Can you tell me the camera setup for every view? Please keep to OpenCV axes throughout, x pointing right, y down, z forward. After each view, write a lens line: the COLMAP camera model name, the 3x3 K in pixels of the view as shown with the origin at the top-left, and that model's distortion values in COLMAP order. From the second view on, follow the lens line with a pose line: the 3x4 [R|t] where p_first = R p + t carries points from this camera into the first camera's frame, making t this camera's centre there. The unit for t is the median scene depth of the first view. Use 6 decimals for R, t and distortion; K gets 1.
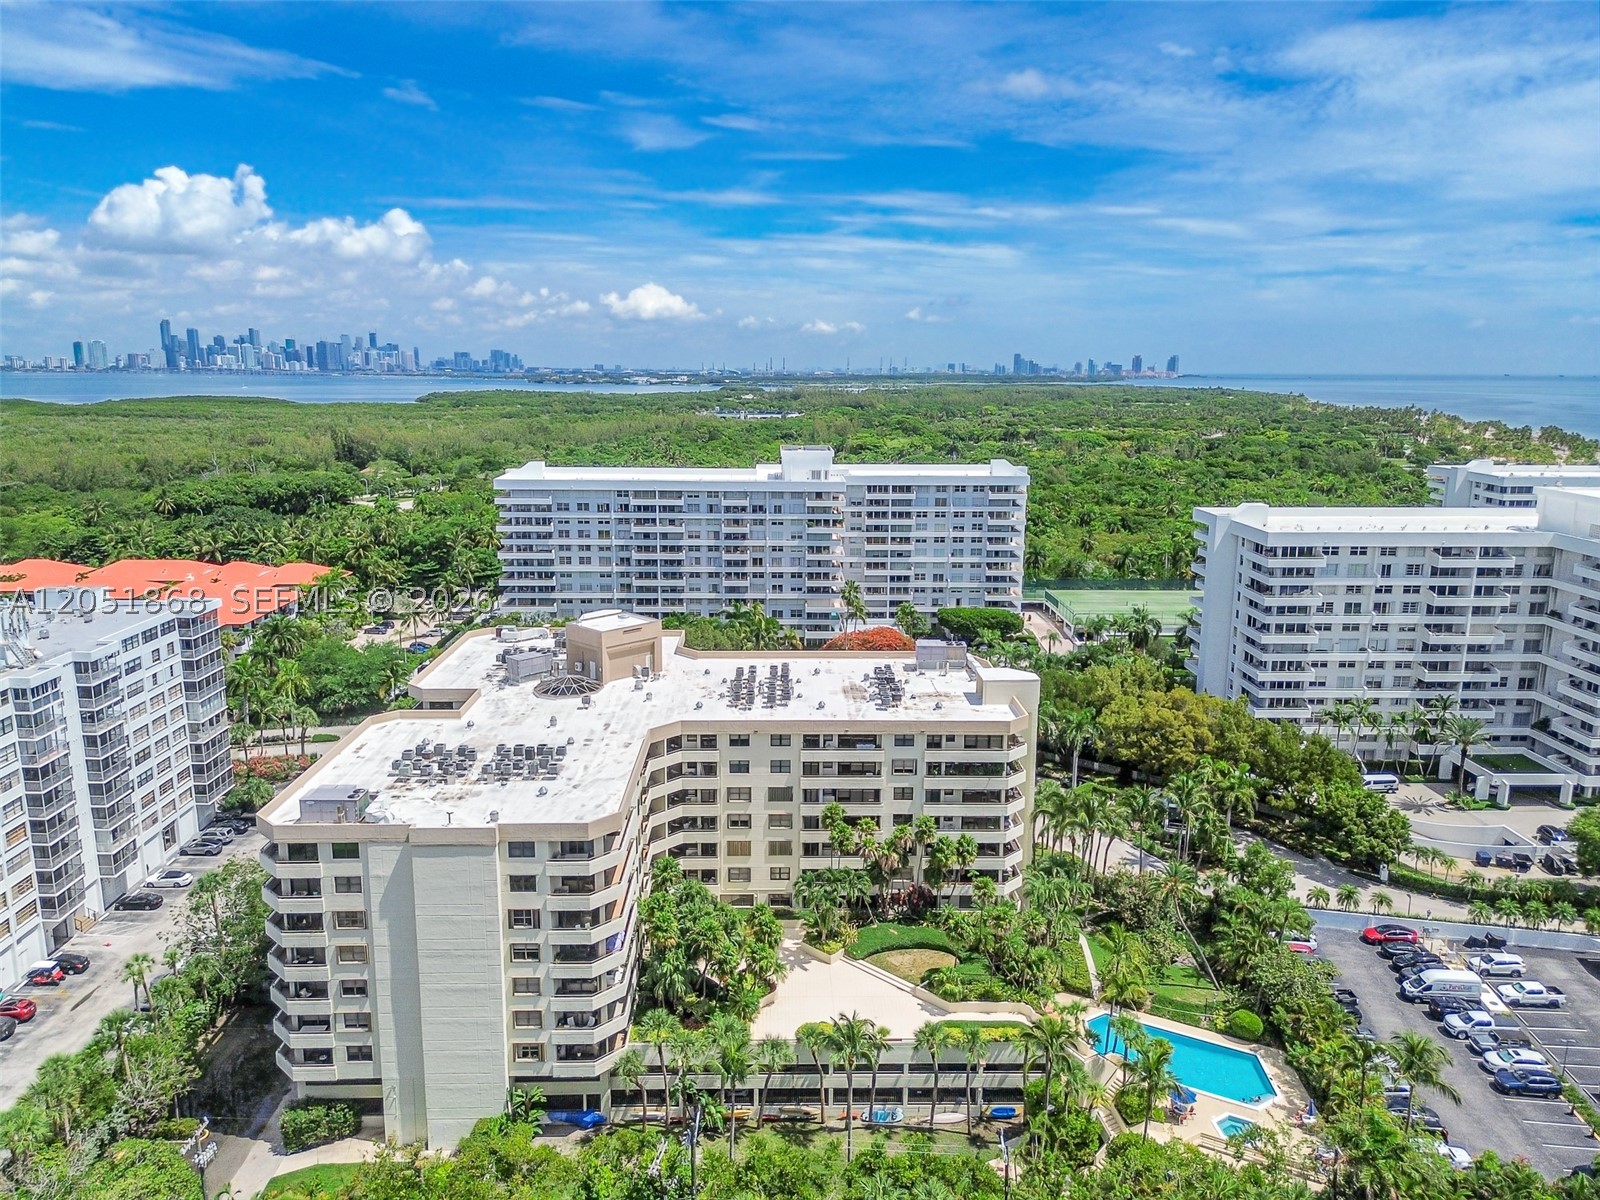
lens RADIAL K [[1125.6, 0, 800.0], [0, 1125.6, 600.0], [0, 0, 1]] dist [0.055911, -0.009514]
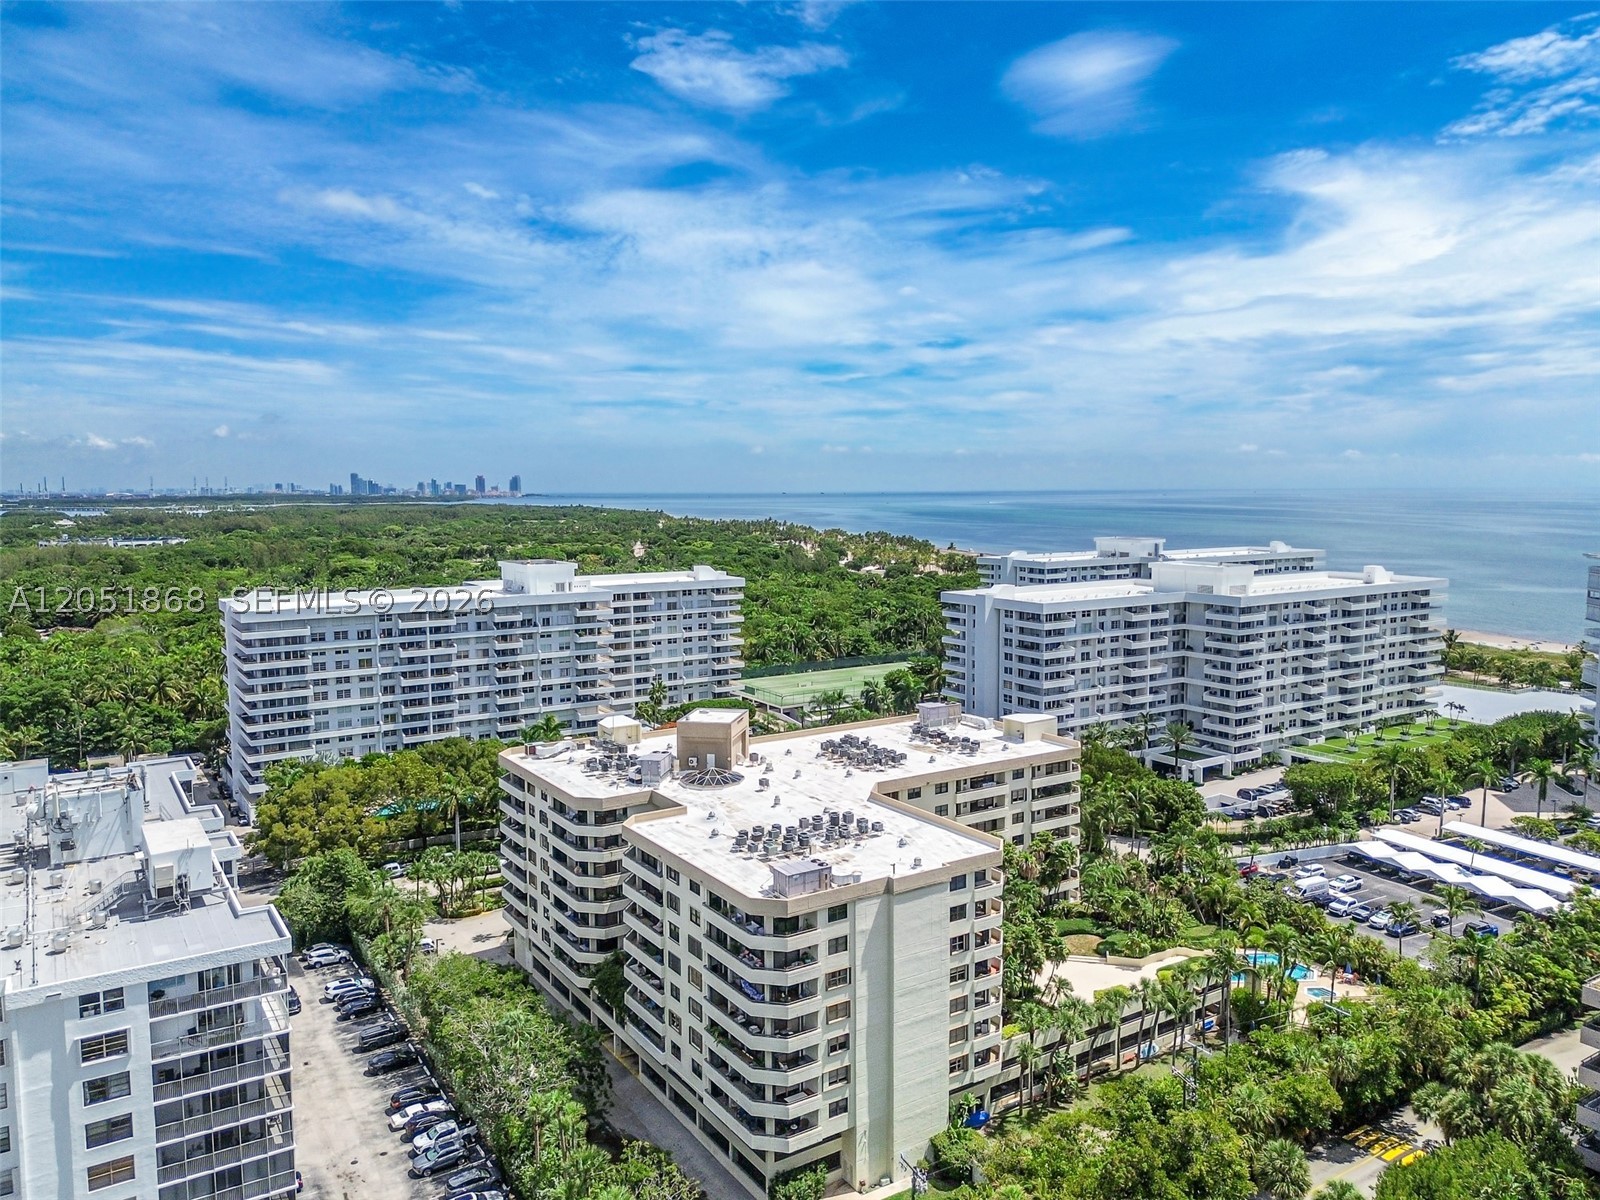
lens RADIAL K [[1125.6, 0, 800.0], [0, 1125.6, 600.0], [0, 0, 1]] dist [0.055911, -0.009514]
pose [[0.853159, -0.062990, 0.517834, -0.349215], [0.115790, 0.990786, -0.070249, -0.002759], [-0.508638, 0.119894, 0.852592, 0.016807]]
